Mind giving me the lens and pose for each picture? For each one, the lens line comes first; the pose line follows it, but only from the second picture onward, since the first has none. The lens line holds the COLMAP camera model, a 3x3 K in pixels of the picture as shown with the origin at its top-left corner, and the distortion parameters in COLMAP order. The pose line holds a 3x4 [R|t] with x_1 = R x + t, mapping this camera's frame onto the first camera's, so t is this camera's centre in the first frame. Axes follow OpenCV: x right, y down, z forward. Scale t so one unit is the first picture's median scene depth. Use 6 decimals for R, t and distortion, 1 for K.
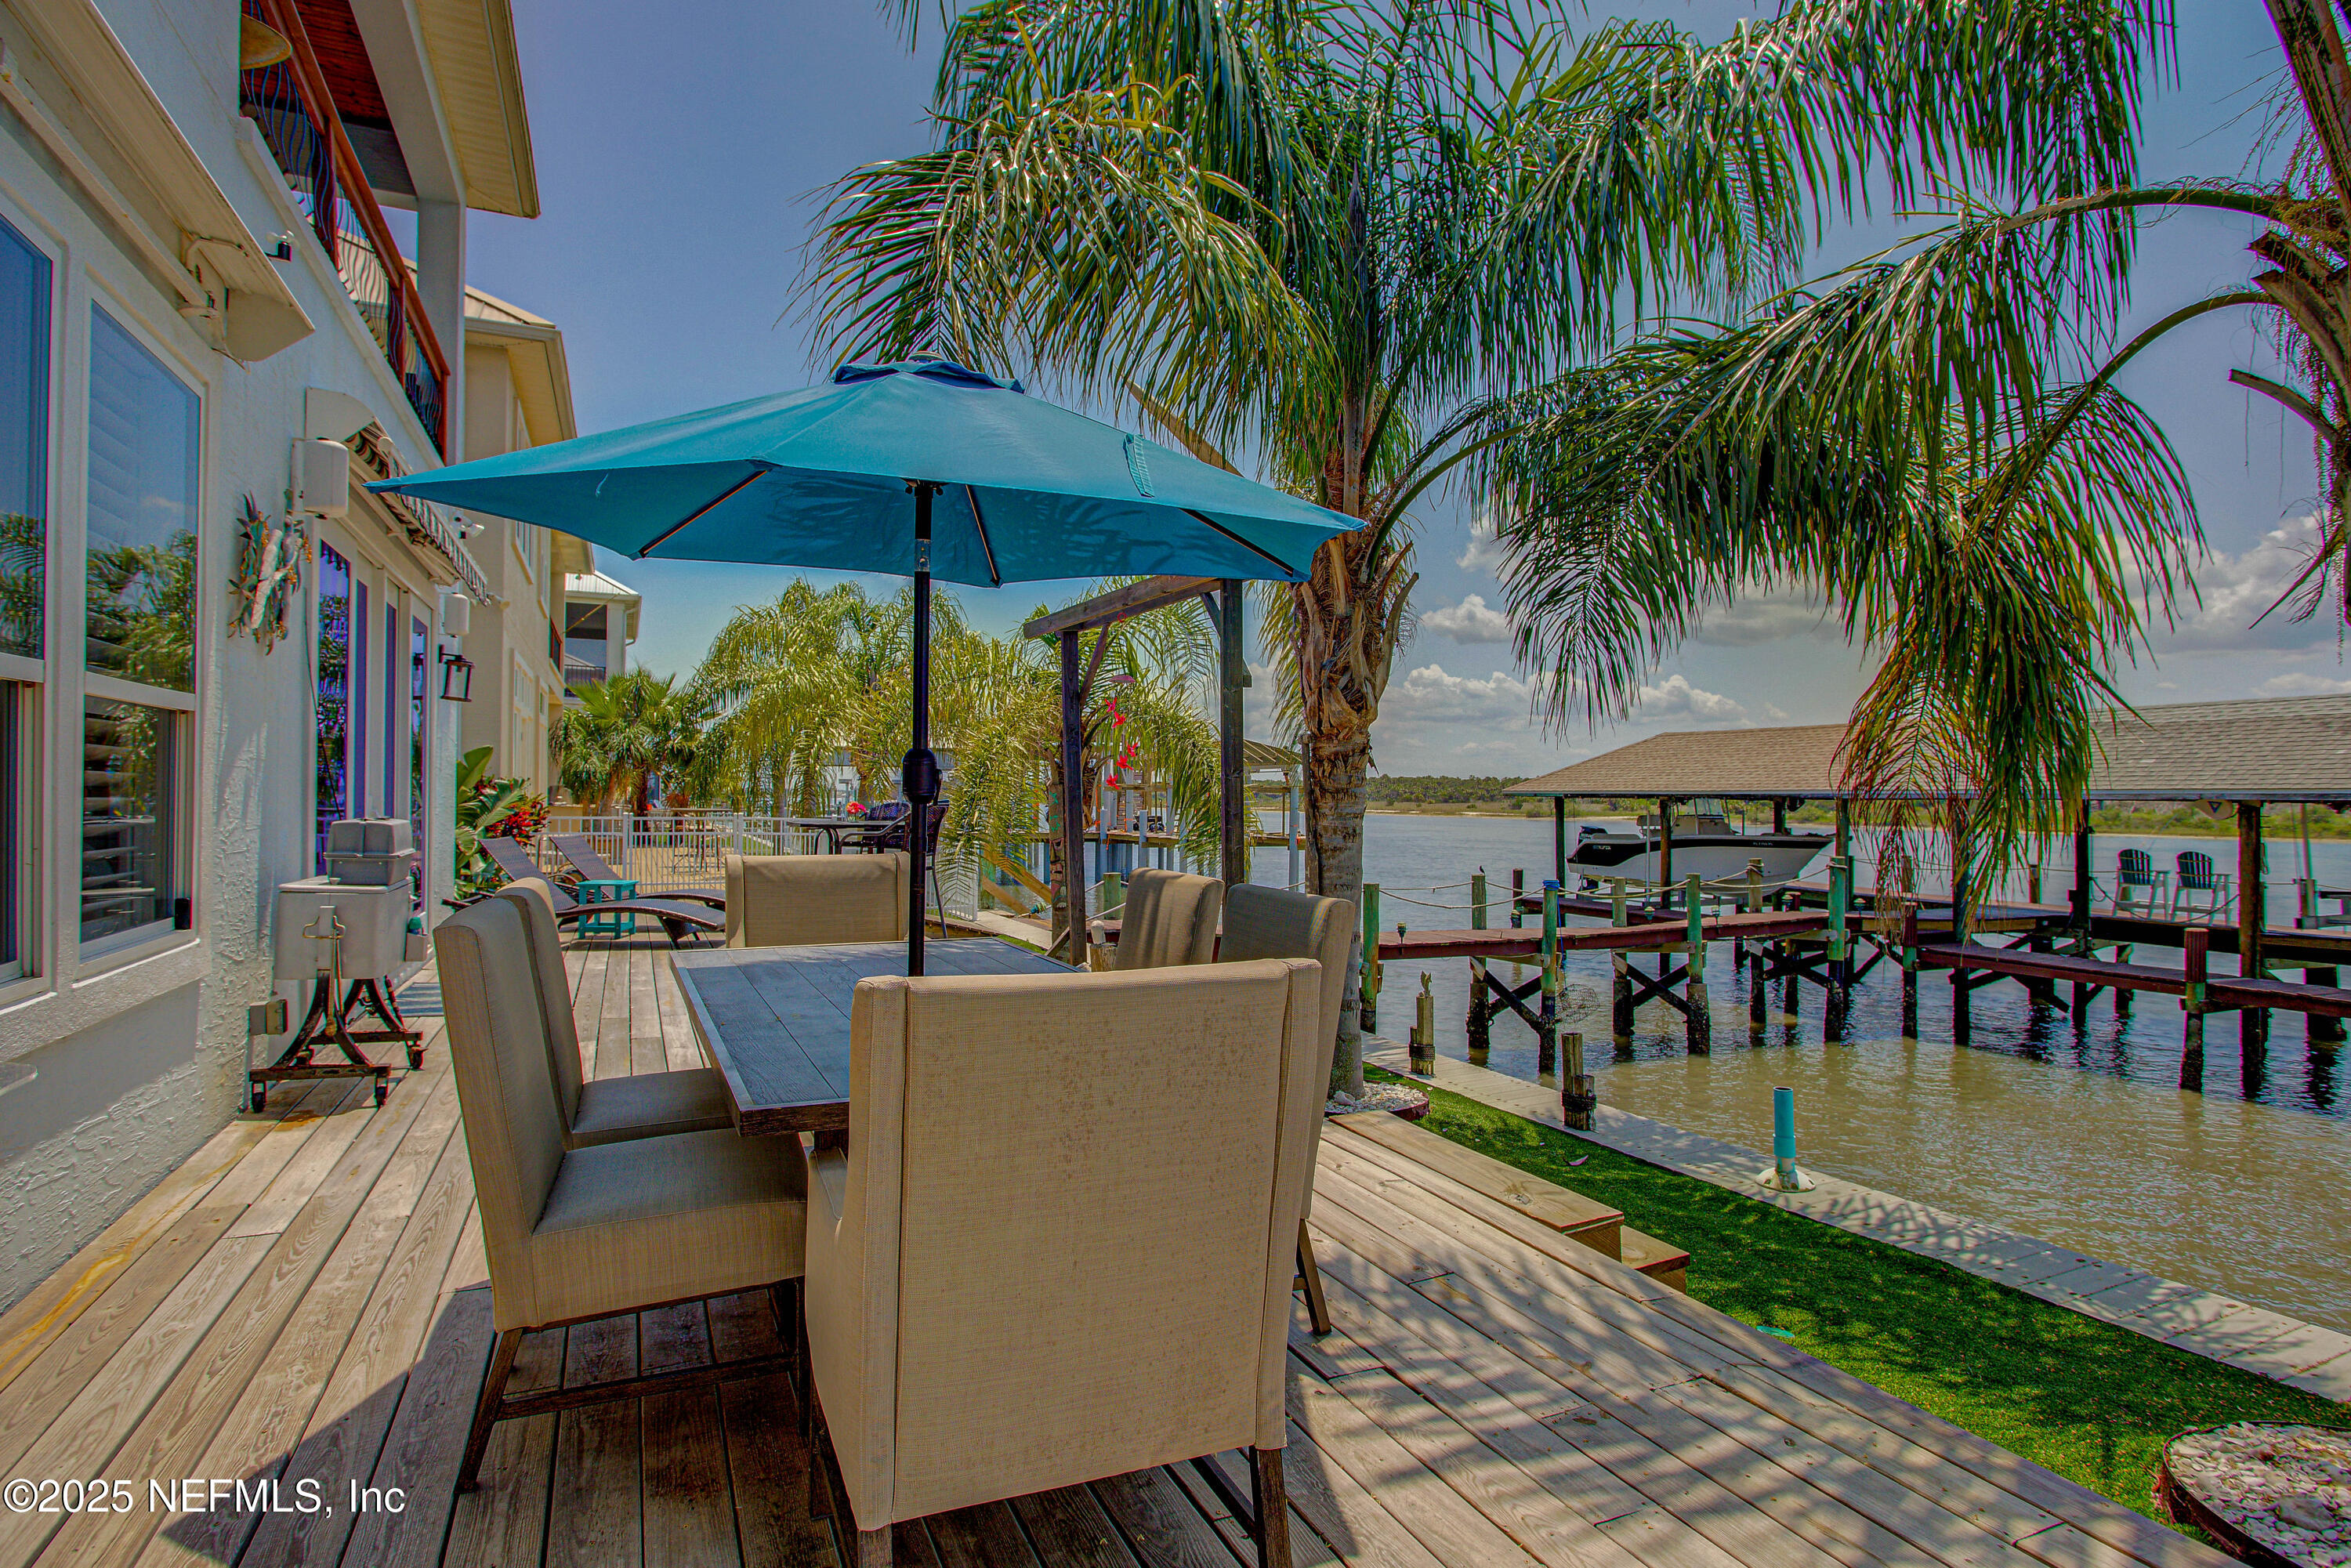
lens RADIAL K [[1192.2, 0, 1179.5], [0, 1192.2, 784.6], [0, 0, 1]] dist [-0.011801, 0.005893]
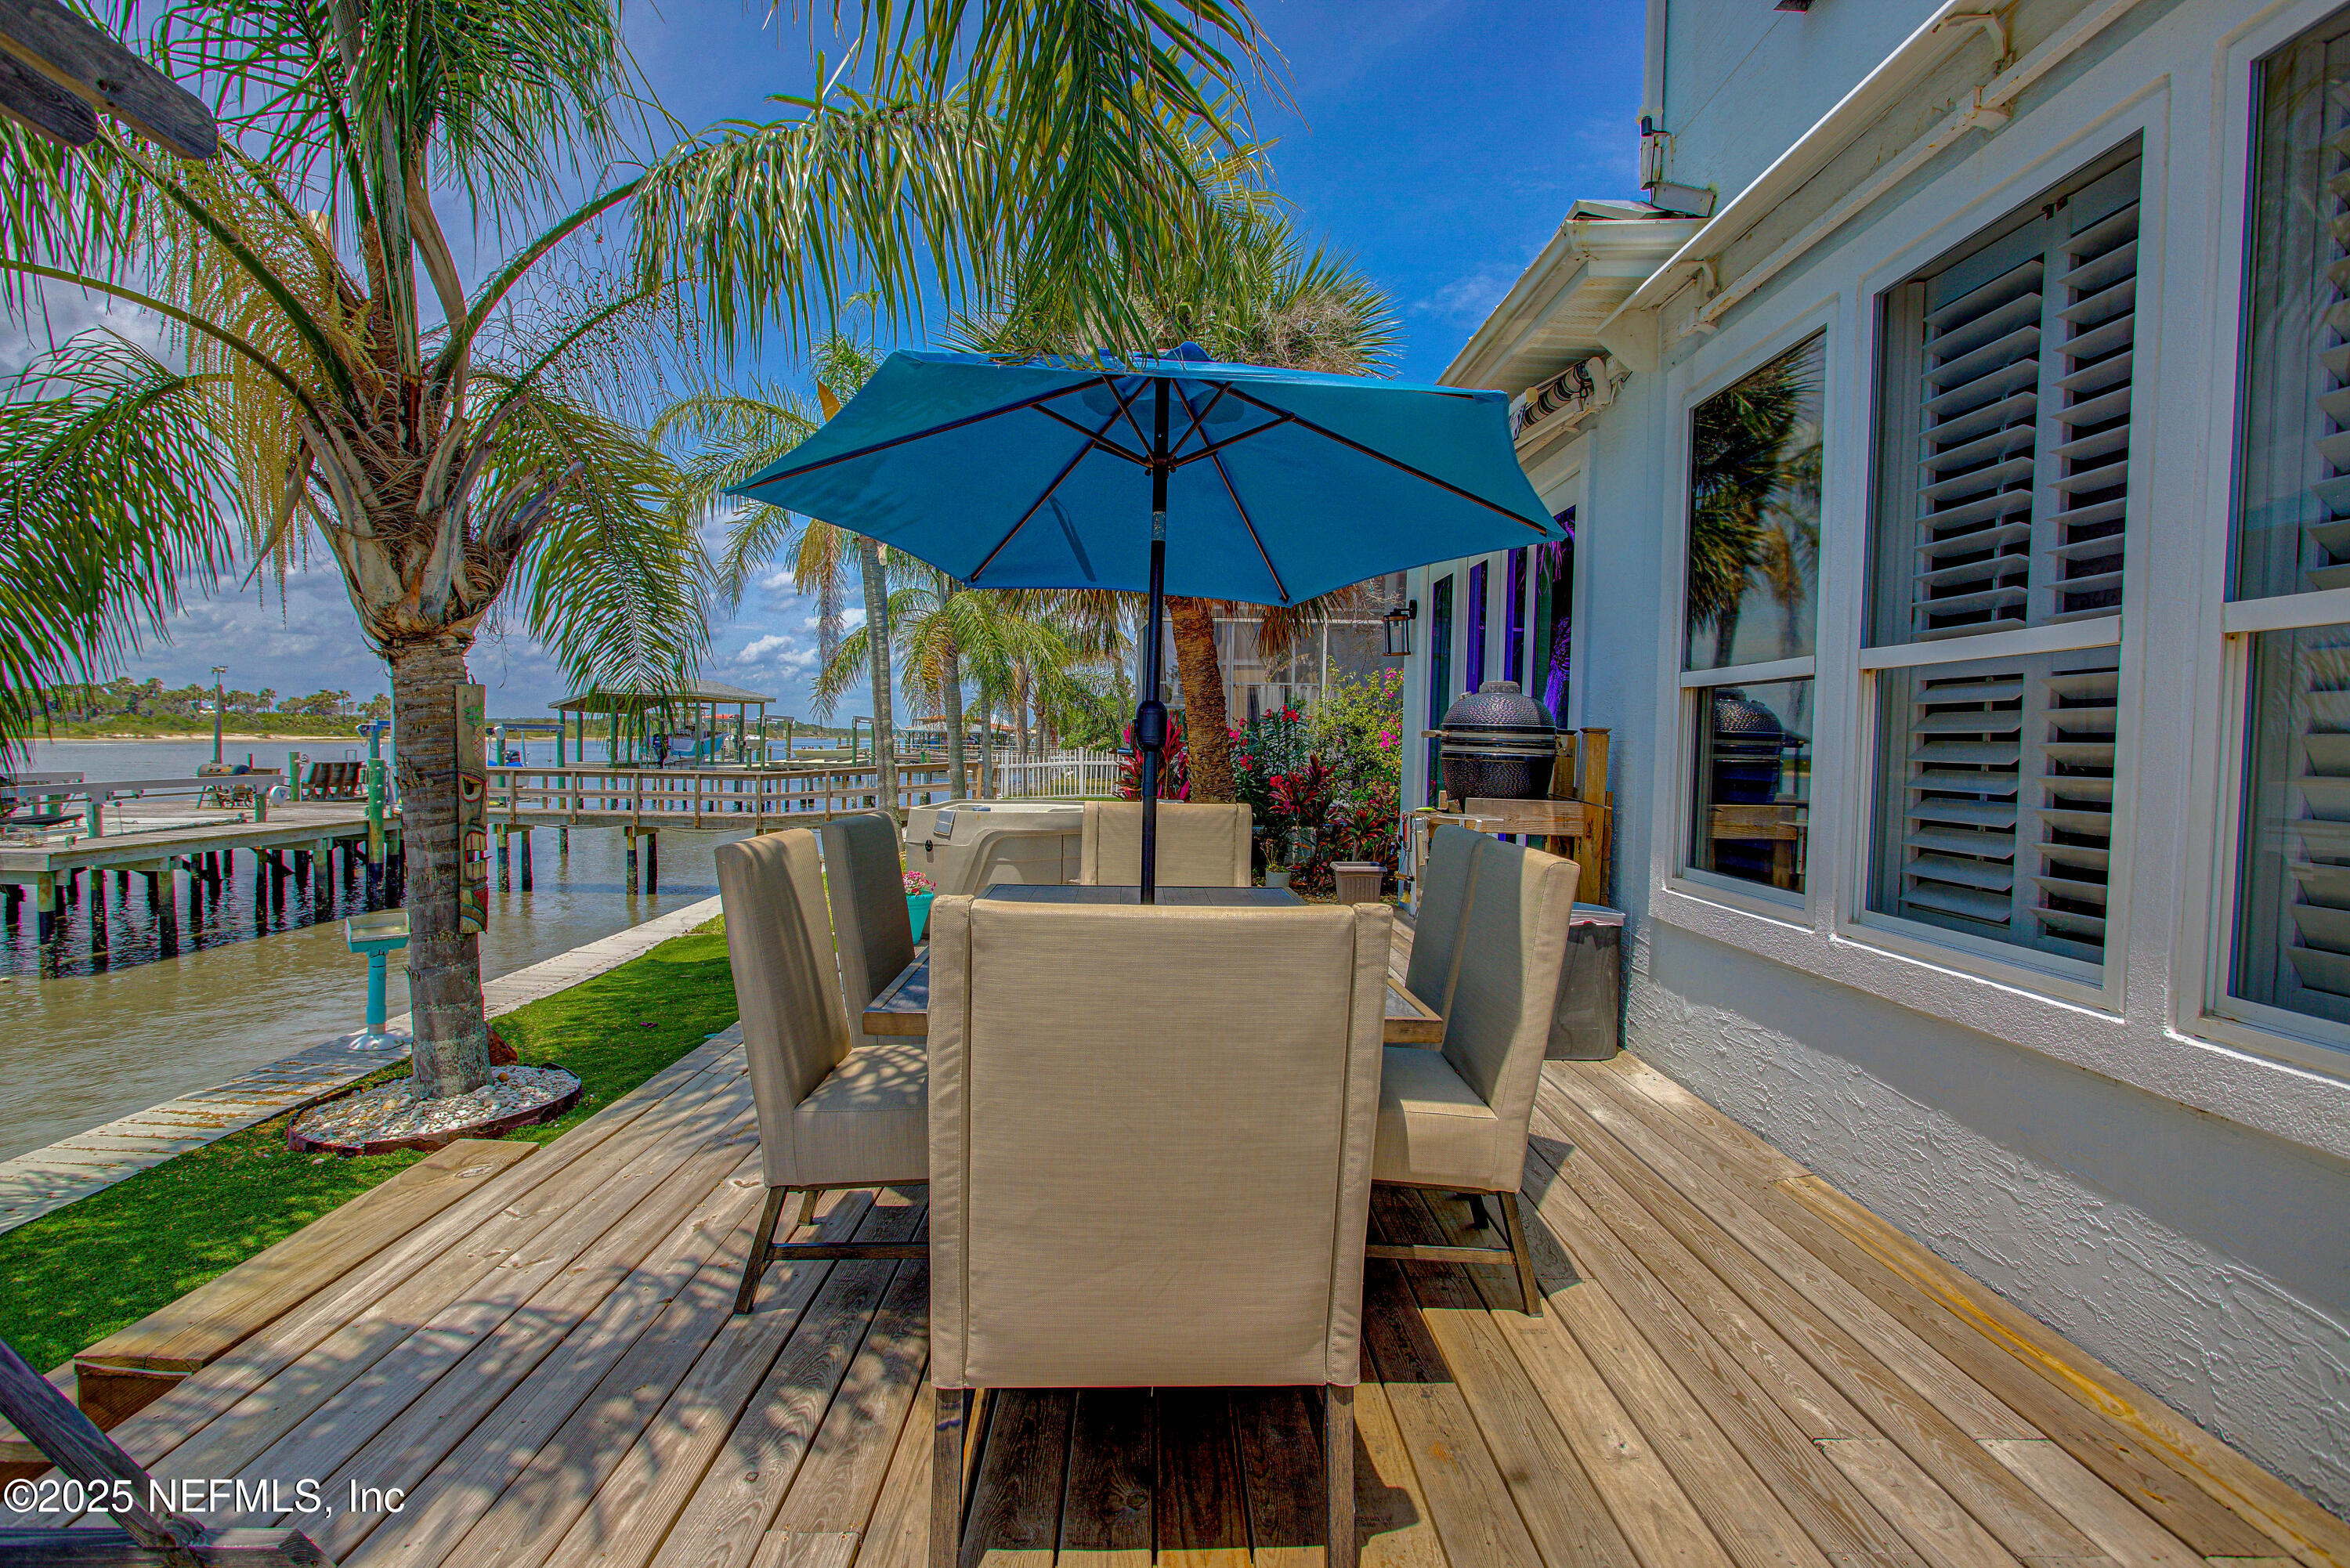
lens RADIAL K [[1191.7, 0, 1177.4], [0, 1191.7, 786.1], [0, 0, 1]] dist [-0.011801, 0.005893]
pose [[-0.915613, -0.044428, 0.399600, -0.661379], [-0.036433, 0.998955, 0.027585, 0.017010], [-0.400408, 0.010699, -0.916275, 1.955919]]
